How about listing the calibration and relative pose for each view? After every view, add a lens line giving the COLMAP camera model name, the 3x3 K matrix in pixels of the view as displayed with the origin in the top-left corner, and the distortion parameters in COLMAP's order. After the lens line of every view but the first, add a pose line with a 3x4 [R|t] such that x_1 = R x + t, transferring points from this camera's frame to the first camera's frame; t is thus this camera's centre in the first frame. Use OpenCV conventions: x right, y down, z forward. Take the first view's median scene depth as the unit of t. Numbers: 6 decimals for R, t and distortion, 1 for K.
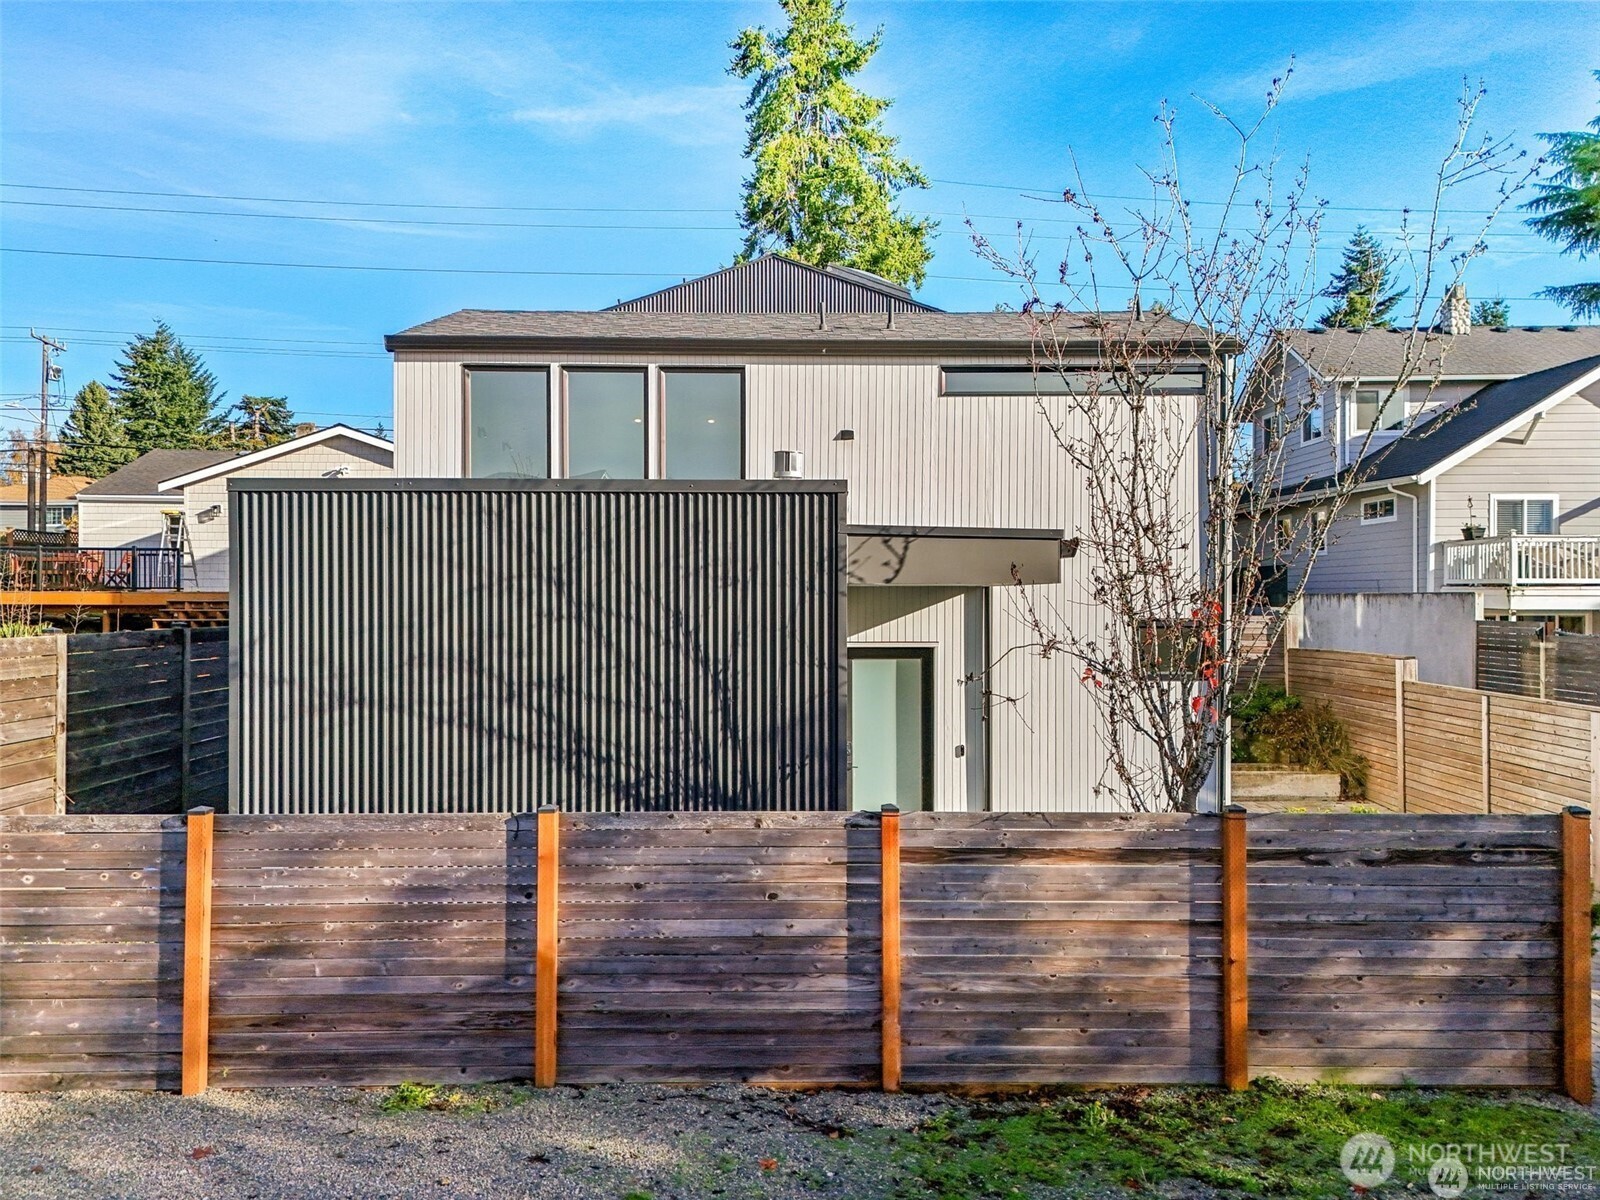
lens RADIAL K [[1179.9, 0, 794.8], [0, 1179.9, 607.3], [0, 0, 1]] dist [0.071507, -0.063973]
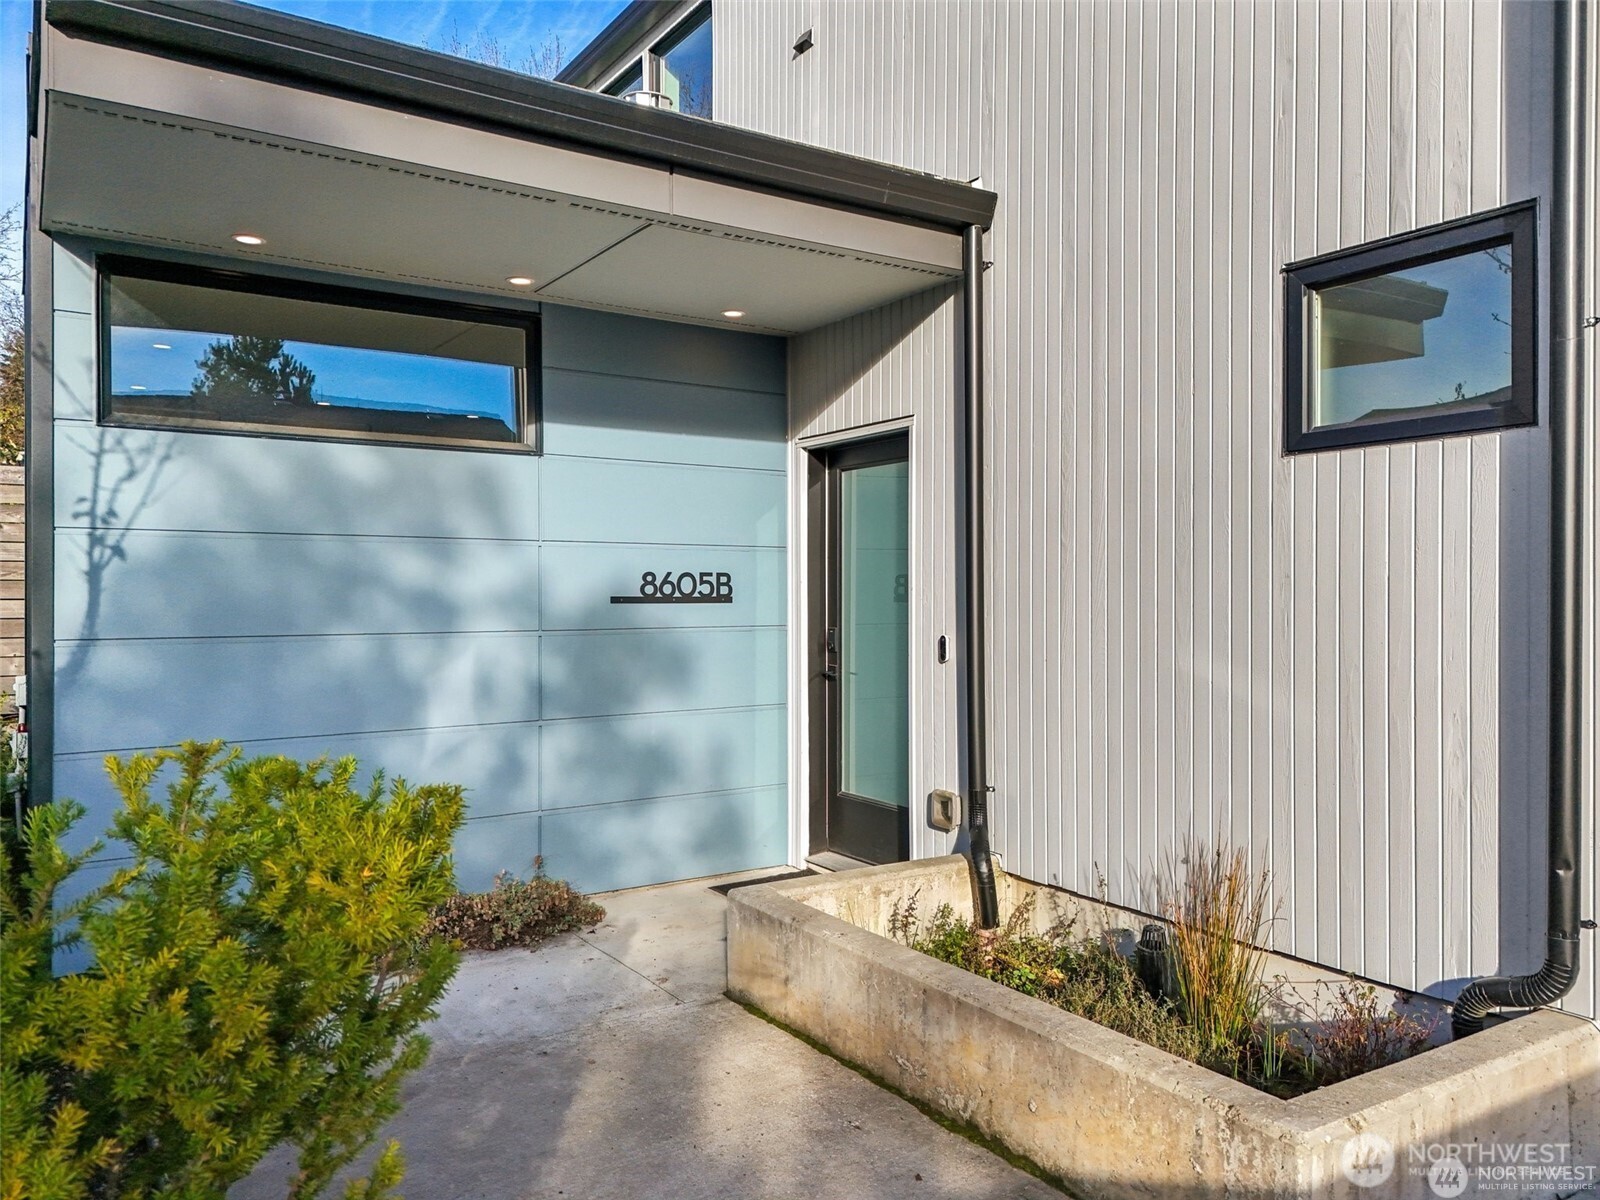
lens RADIAL K [[1179.9, 0, 802.4], [0, 1179.9, 598.7], [0, 0, 1]] dist [0.071507, -0.063973]
pose [[0.539194, 0.000322, -0.842182, 0.252374], [-0.002943, 0.999995, -0.001502, 0.052767], [0.842177, 0.003288, 0.539192, 0.365407]]
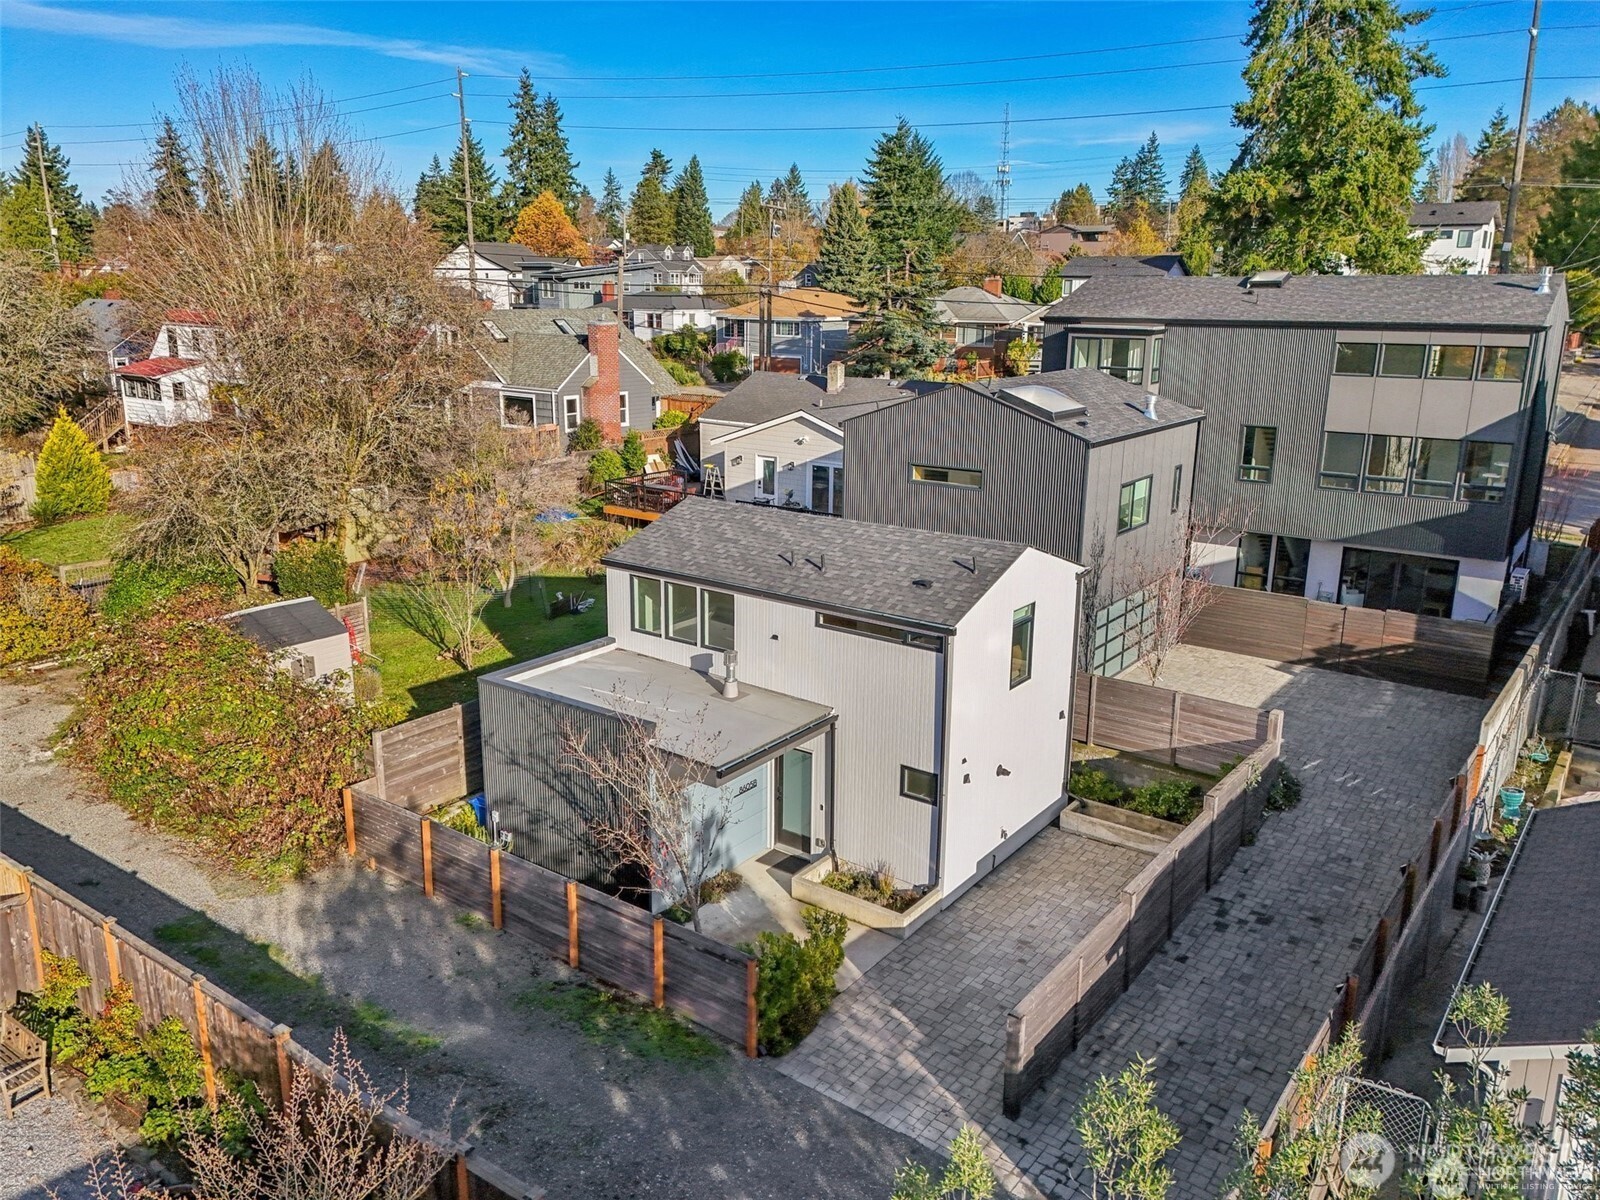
lens RADIAL K [[1179.9, 0, 784.2], [0, 1179.9, 599.1], [0, 0, 1]] dist [0.071507, -0.063973]
pose [[0.797061, 0.158753, -0.582659, 0.592107], [-0.010076, 0.968190, 0.250012, -0.350493], [0.603815, -0.193404, 0.773306, -0.231182]]
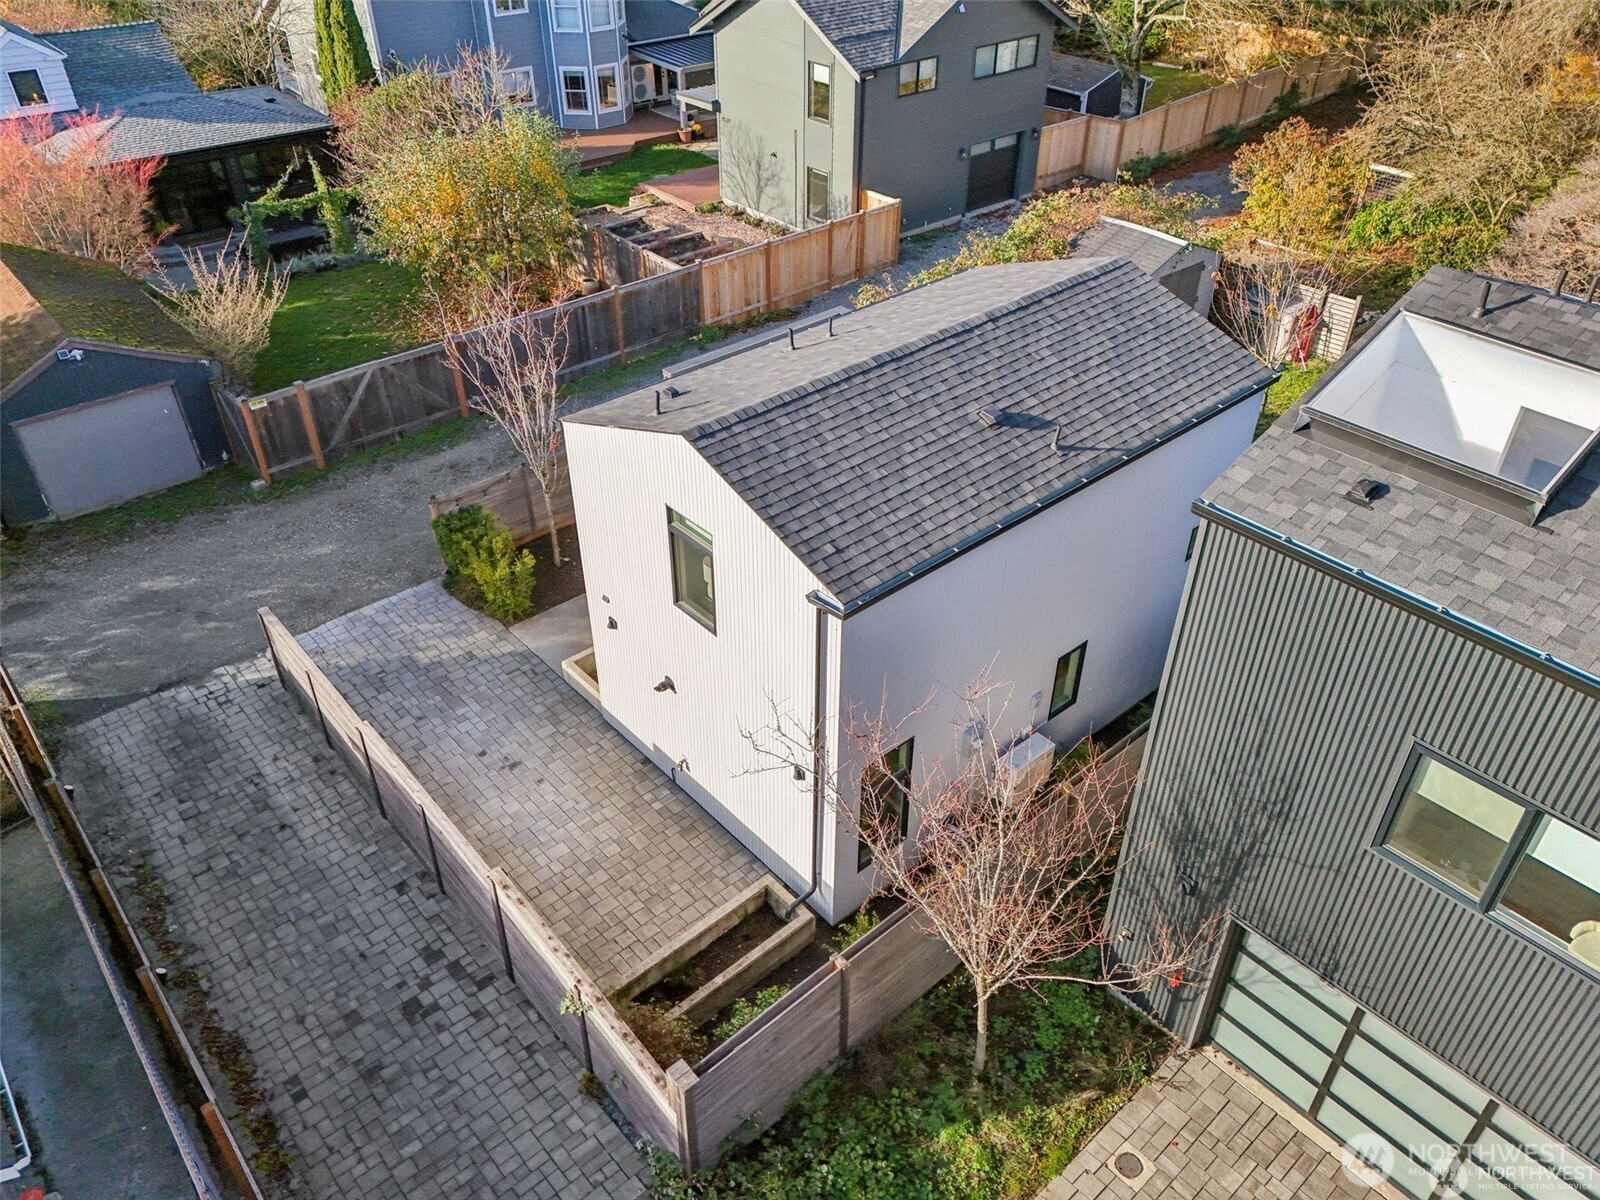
lens RADIAL K [[1179.9, 0, 797.9], [0, 1179.9, 588.4], [0, 0, 1]] dist [0.071507, -0.063973]
pose [[-0.754919, 0.384444, -0.531320, 0.487710], [-0.005884, 0.806160, 0.591668, -0.442151], [0.655792, 0.449787, -0.606324, 1.061310]]
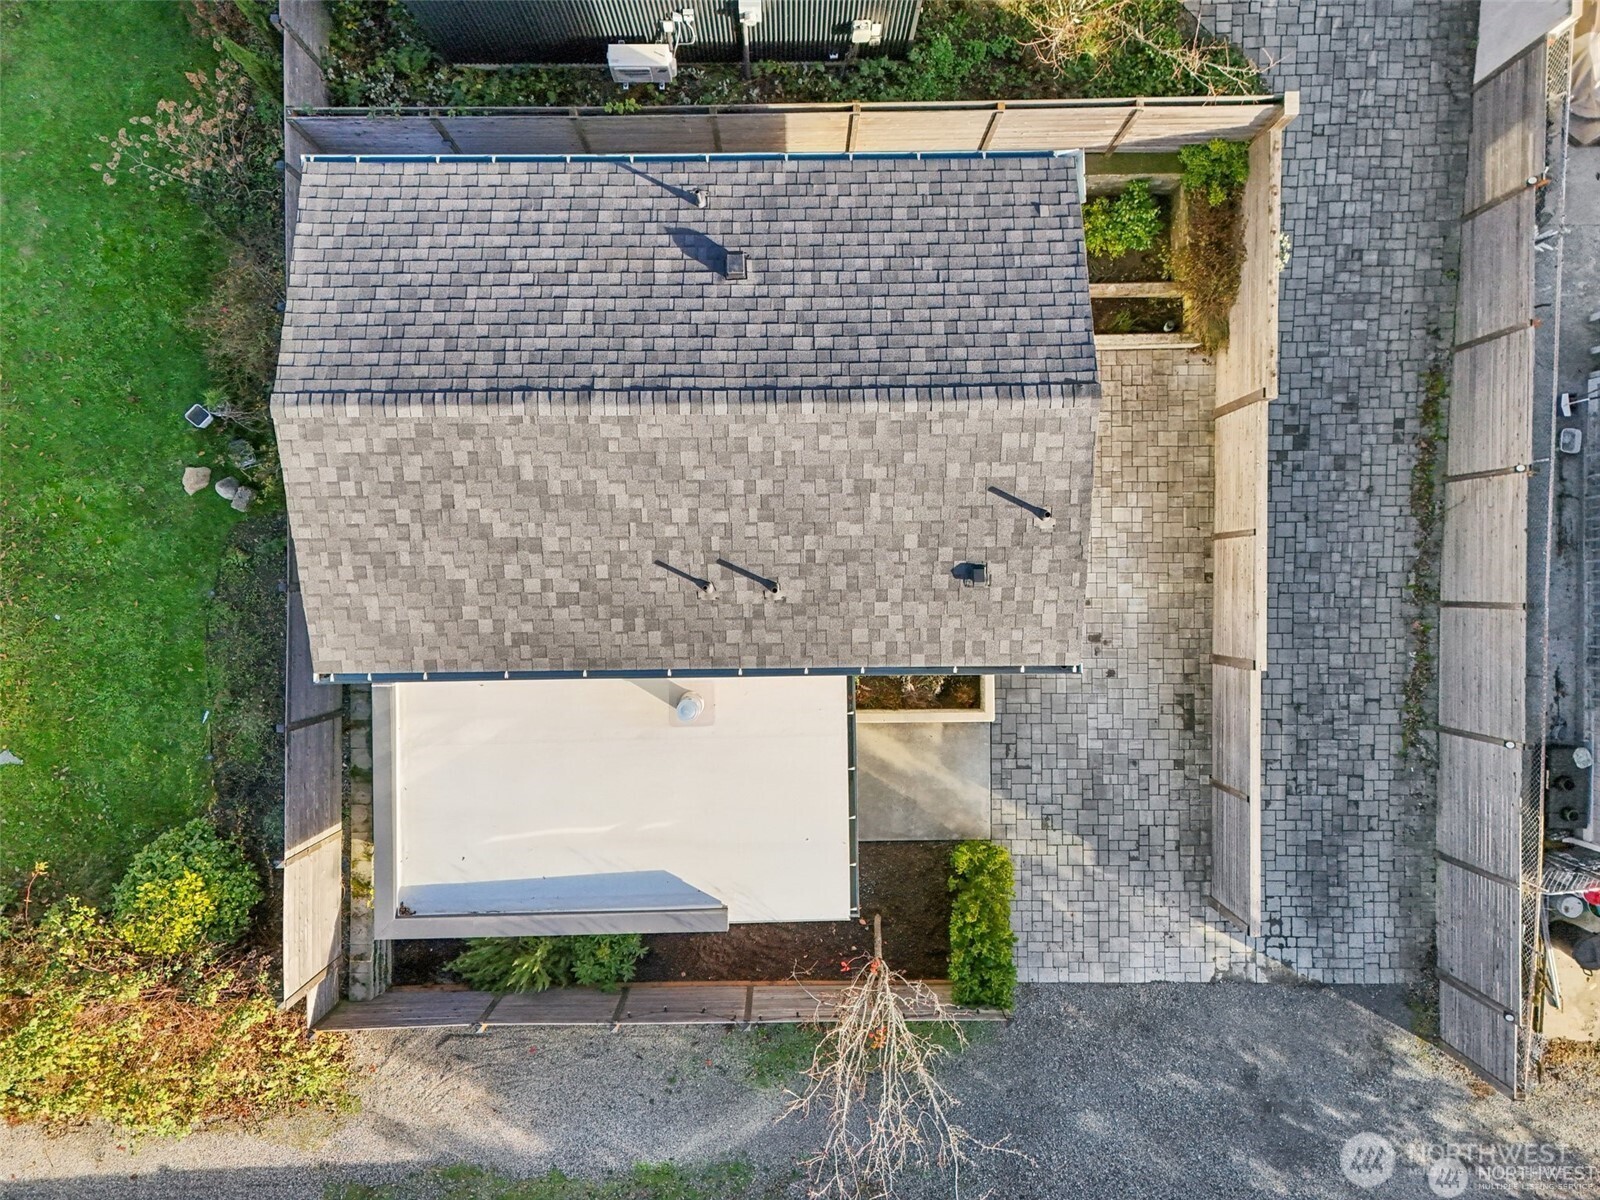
lens RADIAL K [[1179.9, 0, 800.8], [0, 1179.9, 595.8], [0, 0, 1]] dist [0.071507, -0.063973]
pose [[0.999919, -0.008411, 0.009550, 0.051287], [-0.009528, 0.002698, 0.999951, -0.678722], [-0.008436, -0.999961, 0.002618, 0.543321]]
